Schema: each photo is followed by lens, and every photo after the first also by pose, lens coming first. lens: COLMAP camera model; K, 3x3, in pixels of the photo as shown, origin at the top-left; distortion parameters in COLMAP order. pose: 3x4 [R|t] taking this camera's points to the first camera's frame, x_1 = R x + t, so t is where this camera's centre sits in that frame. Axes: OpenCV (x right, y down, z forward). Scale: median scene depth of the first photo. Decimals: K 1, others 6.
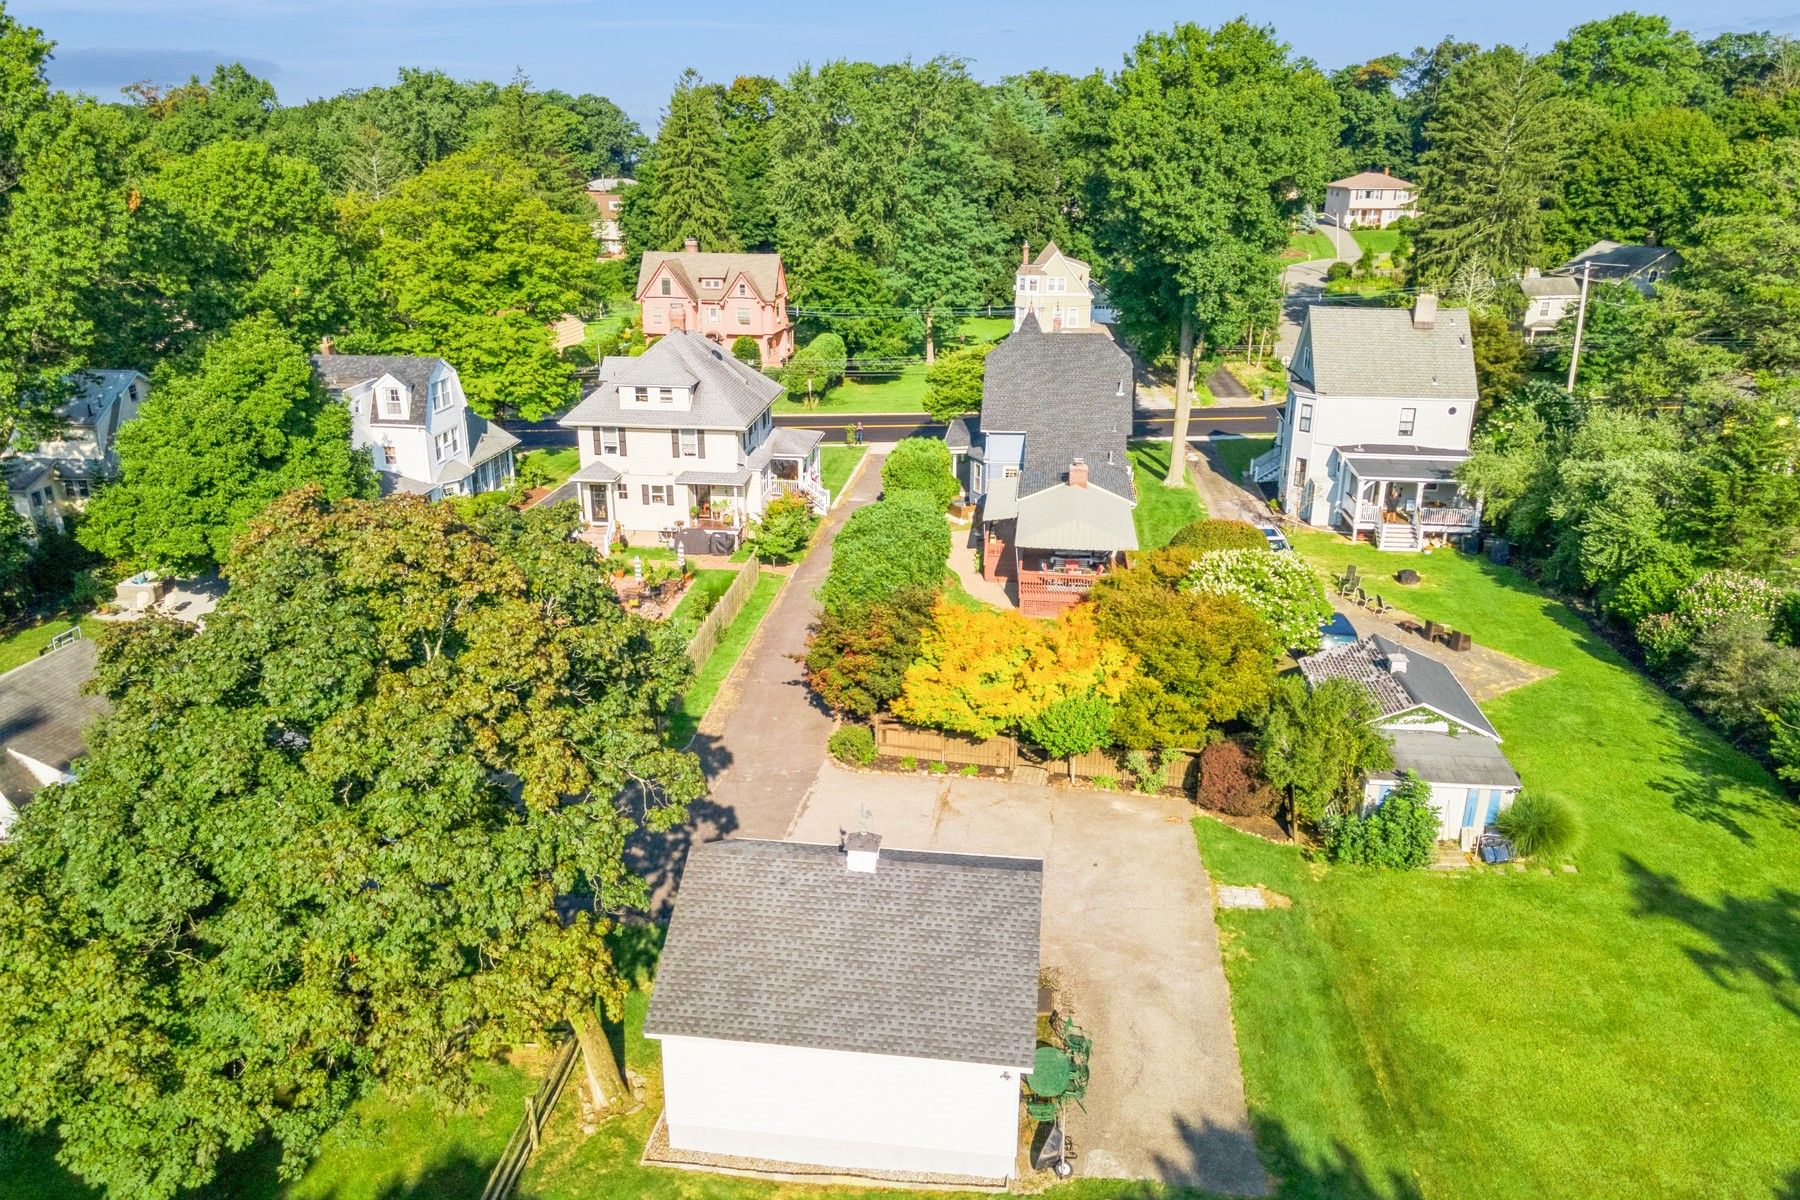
lens RADIAL K [[1275.2, 0, 900.0], [0, 1275.2, 600.0], [0, 0, 1]] dist [0.033957, 0.005227]
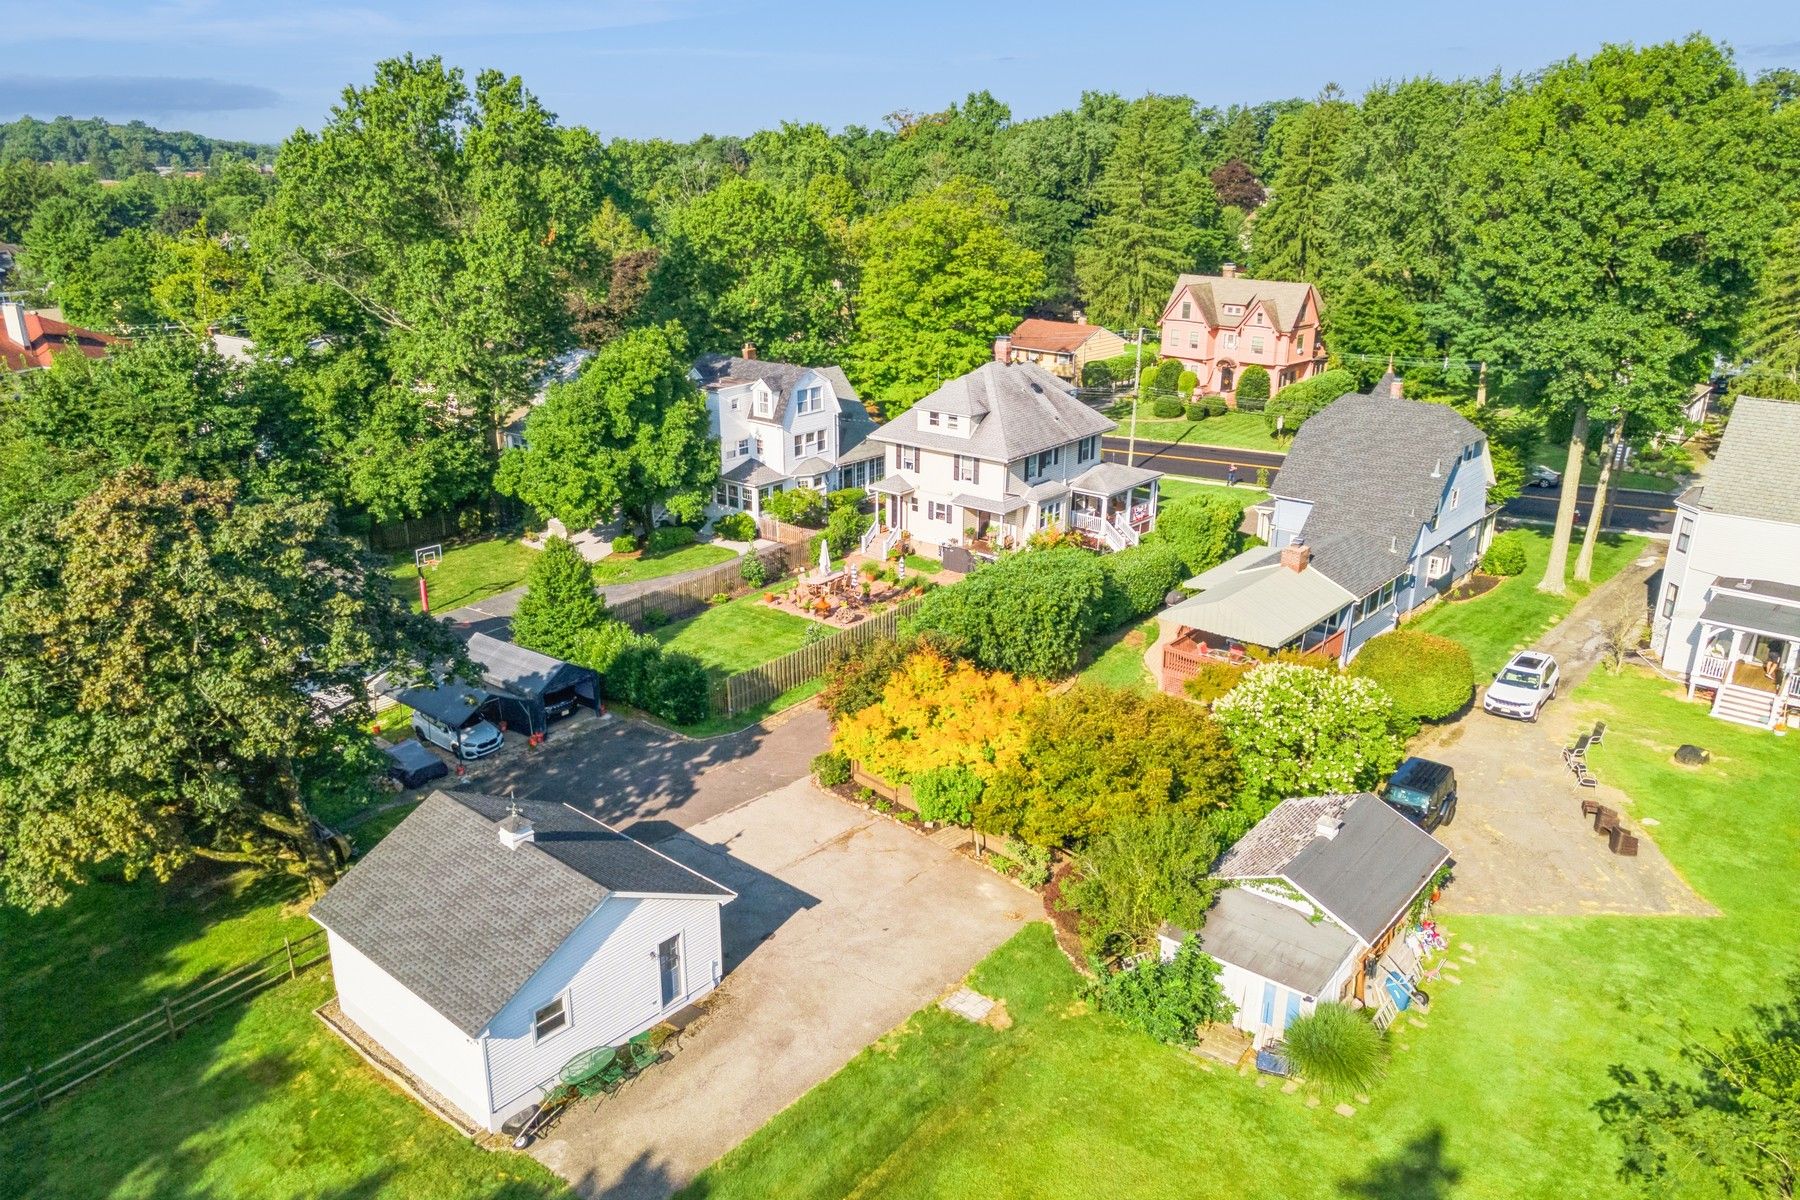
lens RADIAL K [[1274.6, 0, 900.0], [0, 1274.6, 600.0], [0, 0, 1]] dist [0.039890, 0.001785]
pose [[0.840532, 0.181109, -0.510593, 0.343729], [-0.182020, 0.982088, 0.048710, -0.055671], [0.510269, 0.051996, 0.858441, 0.063269]]
